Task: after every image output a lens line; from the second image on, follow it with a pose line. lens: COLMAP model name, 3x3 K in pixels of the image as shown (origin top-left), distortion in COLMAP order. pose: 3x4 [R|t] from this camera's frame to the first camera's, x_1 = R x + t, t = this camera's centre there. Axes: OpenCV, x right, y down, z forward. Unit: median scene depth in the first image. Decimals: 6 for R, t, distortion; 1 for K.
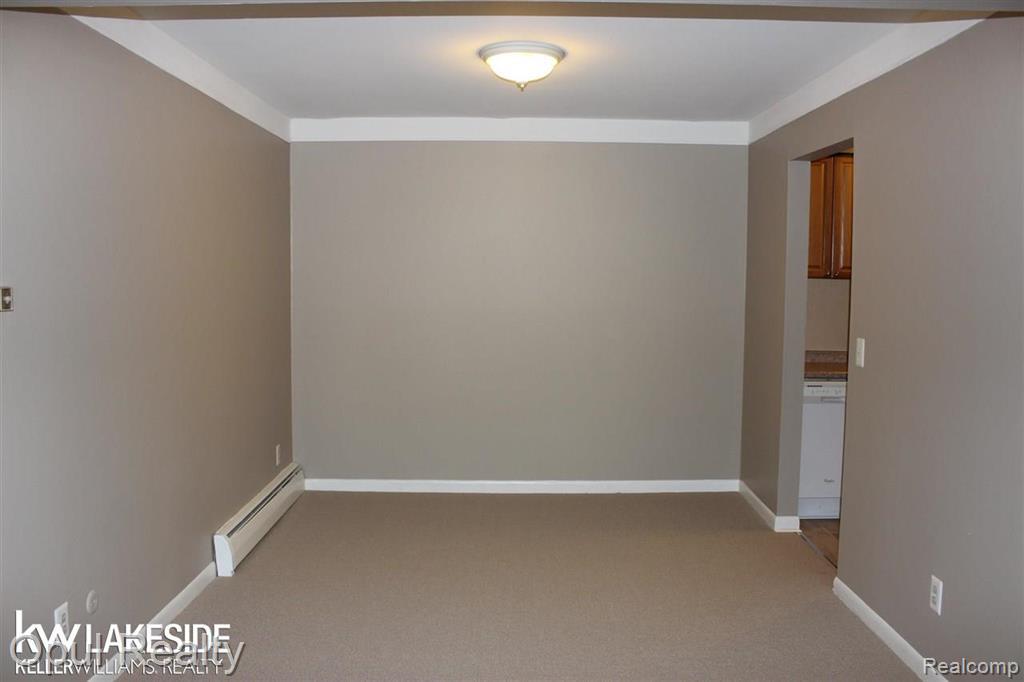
lens RADIAL K [[886.8, 0, 515.4], [0, 886.8, 343.1], [0, 0, 1]] dist [-0.056388, 0.013182]
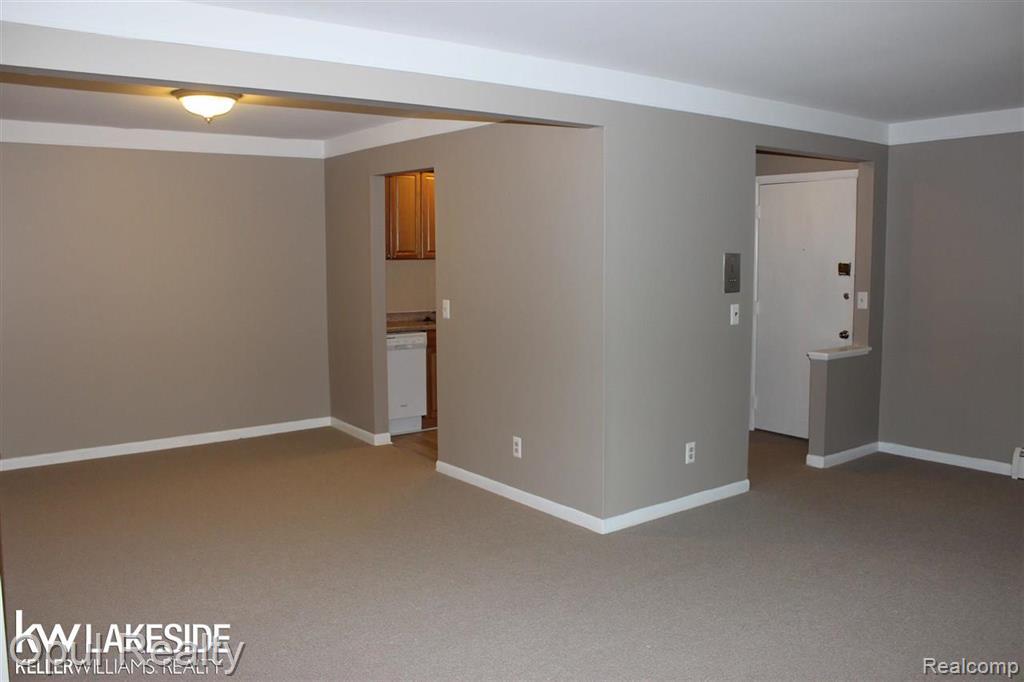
lens RADIAL K [[886.8, 0, 511.2], [0, 886.8, 338.7], [0, 0, 1]] dist [-0.056388, 0.013182]
pose [[0.816181, -0.072963, 0.573170, -0.311036], [0.061036, 0.997332, 0.040045, 0.005467], [-0.574563, 0.002300, 0.818457, -0.252076]]
